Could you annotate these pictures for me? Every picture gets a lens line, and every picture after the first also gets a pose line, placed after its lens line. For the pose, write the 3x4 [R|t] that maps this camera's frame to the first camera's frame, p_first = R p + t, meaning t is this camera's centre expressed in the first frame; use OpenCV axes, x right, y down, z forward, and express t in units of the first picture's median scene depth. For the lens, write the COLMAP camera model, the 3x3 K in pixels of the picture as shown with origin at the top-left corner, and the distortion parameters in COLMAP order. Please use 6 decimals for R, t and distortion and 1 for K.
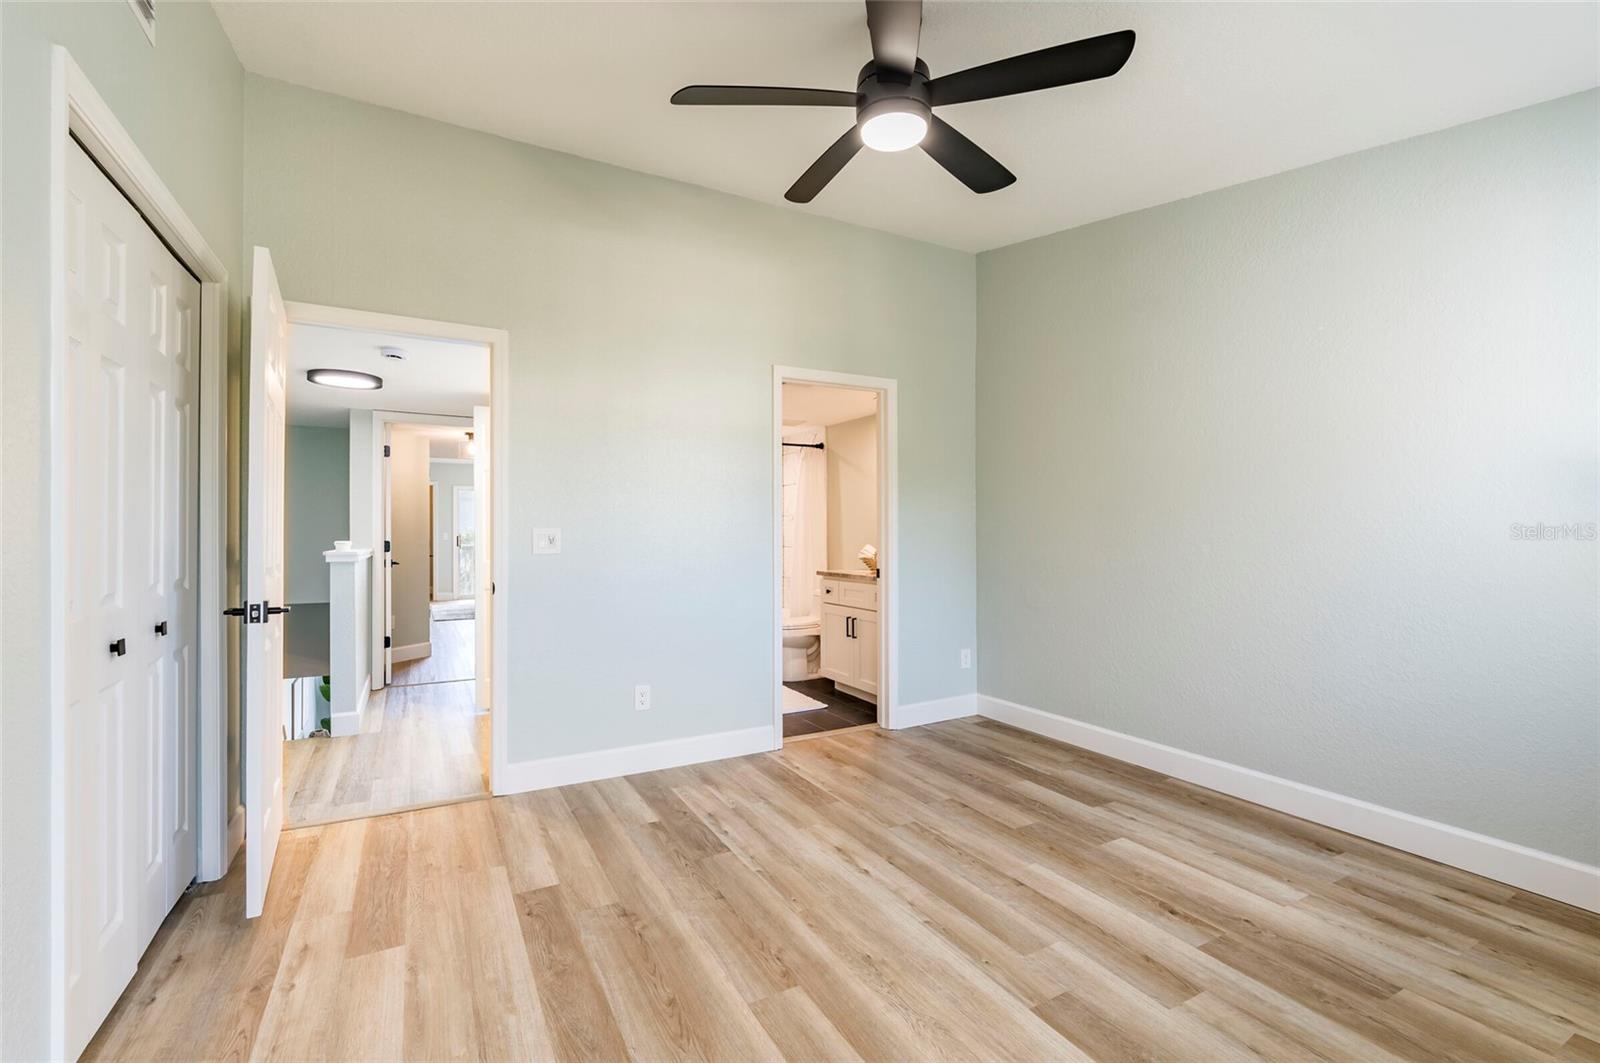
lens RADIAL K [[706.5, 0, 800.0], [0, 706.5, 531.5], [0, 0, 1]] dist [-0.002357, -0.000028]
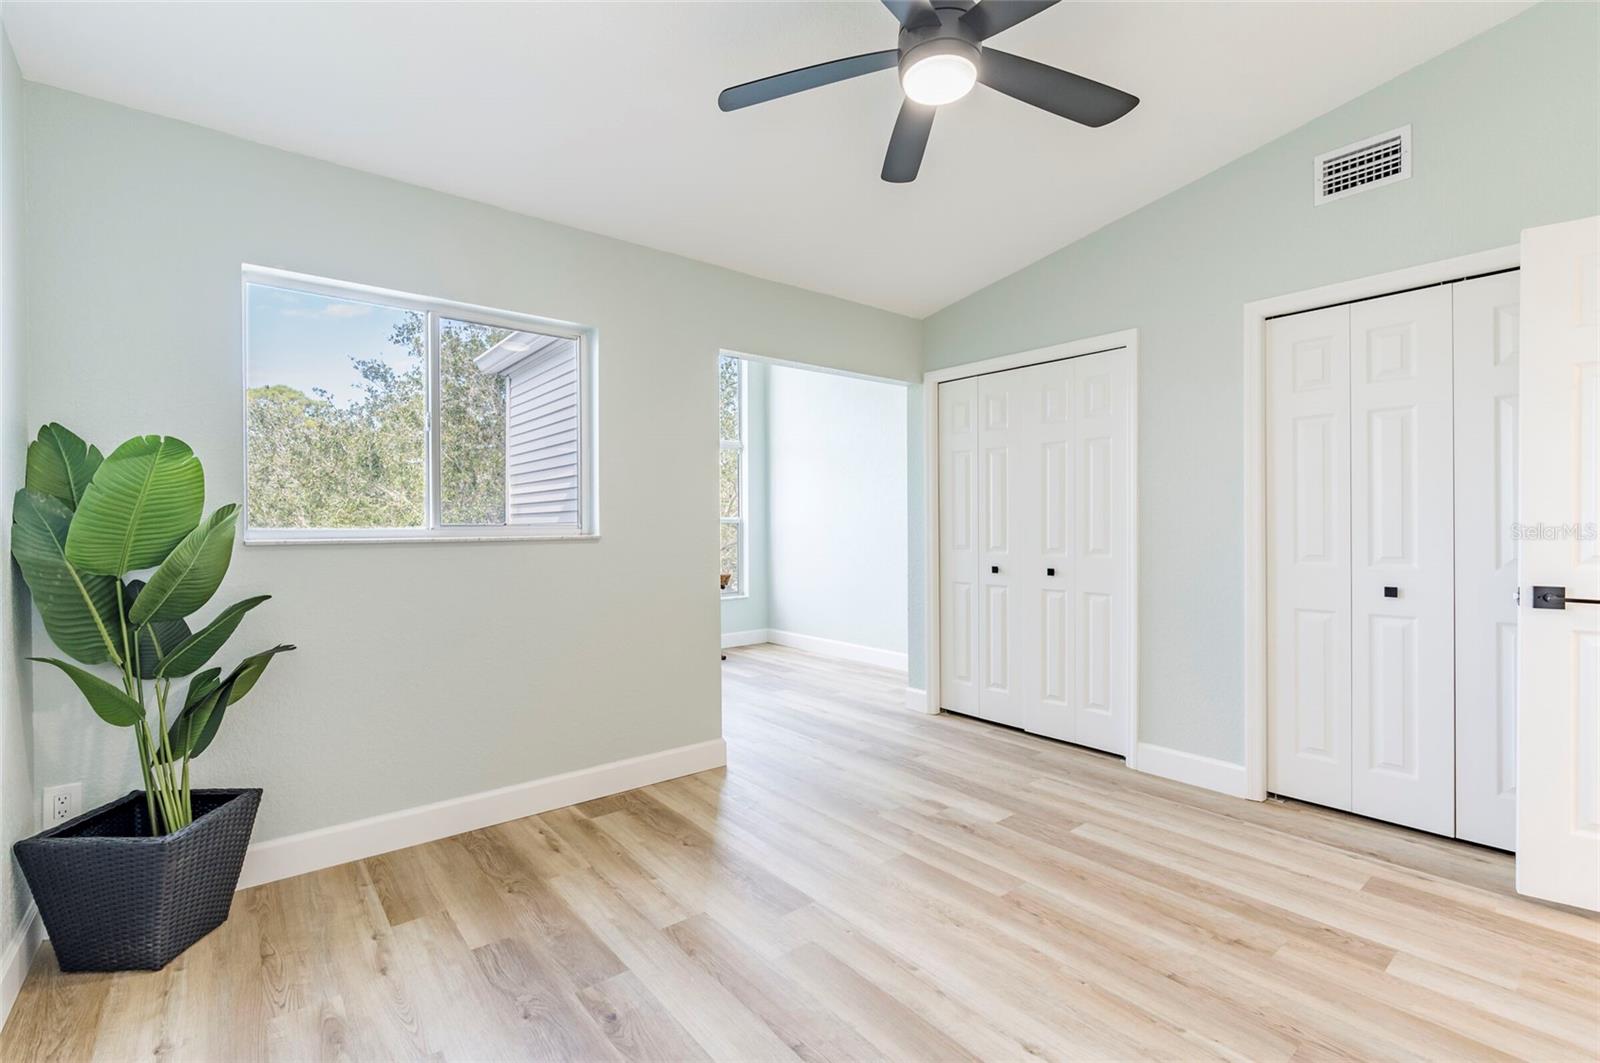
lens RADIAL K [[706.5, 0, 800.0], [0, 706.5, 531.5], [0, 0, 1]] dist [-0.002357, -0.000028]
pose [[-0.984030, 0.010843, -0.177672, 0.412910], [0.010020, 0.999935, 0.005527, 0.007172], [0.177720, 0.003659, -0.984074, 1.617066]]
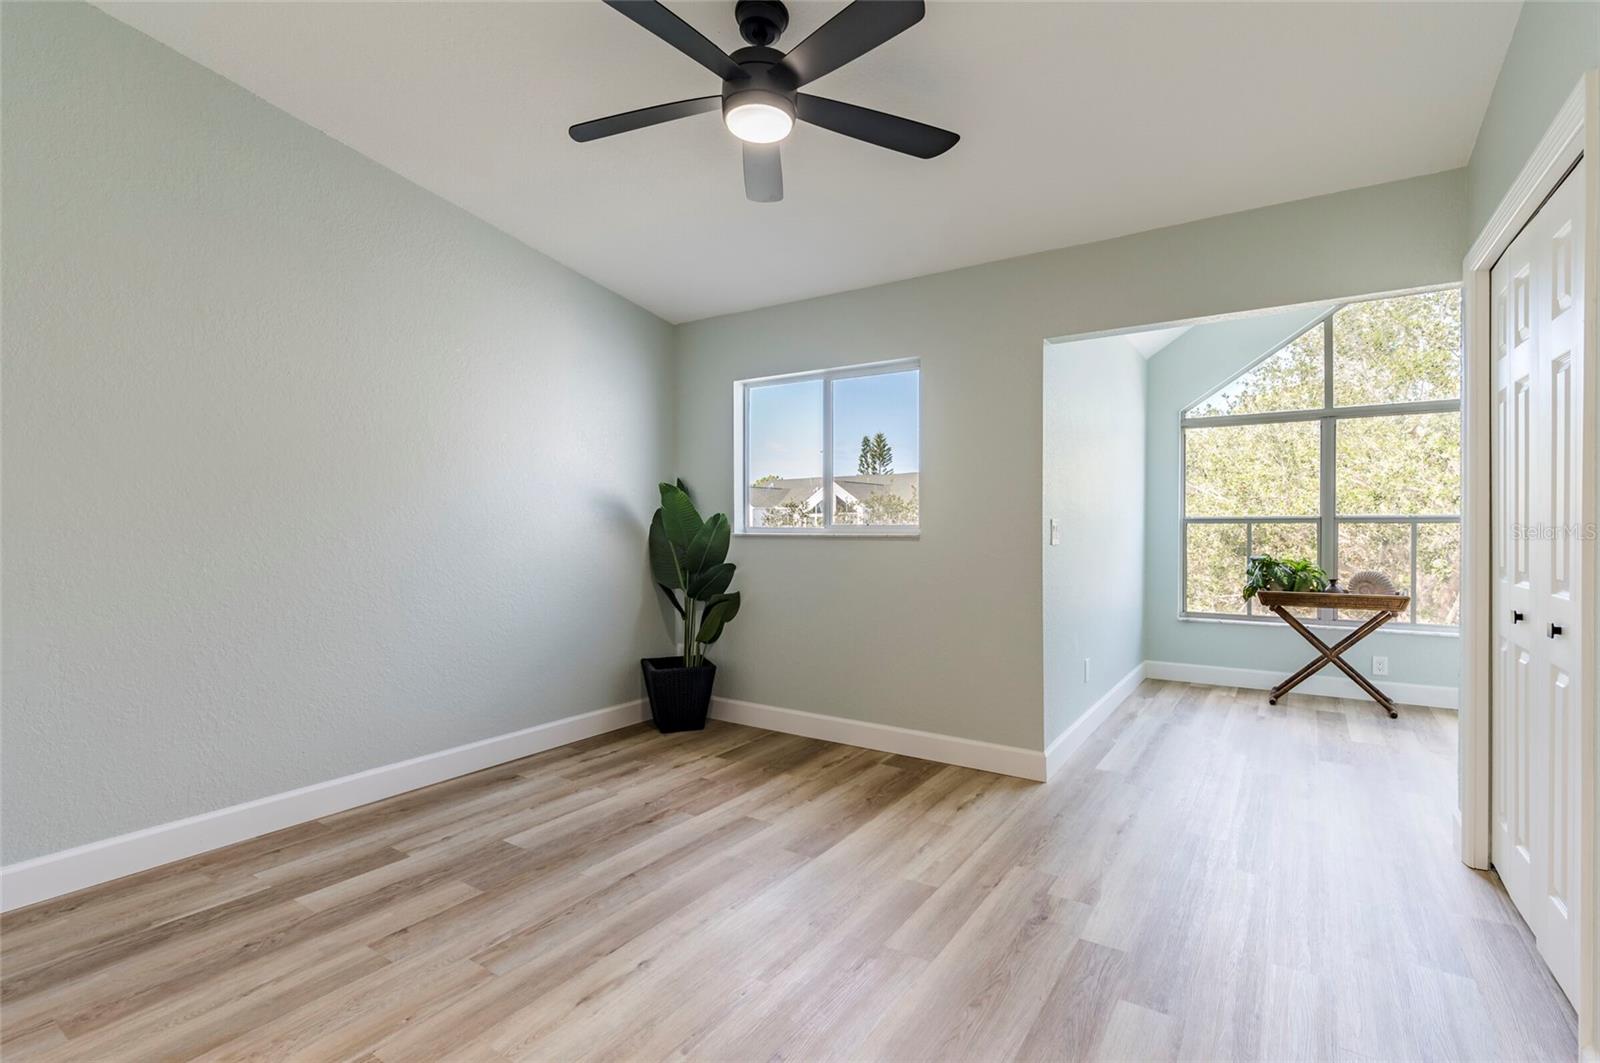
lens RADIAL K [[738.9, 0, 806.7], [0, 738.9, 531.1], [0, 0, 1]] dist [-0.000840, -0.000202]
pose [[-0.465707, -0.004668, 0.884927, -0.721612], [0.000452, 0.999985, 0.005512, 0.000796], [-0.884939, 0.002967, -0.465698, 1.240541]]
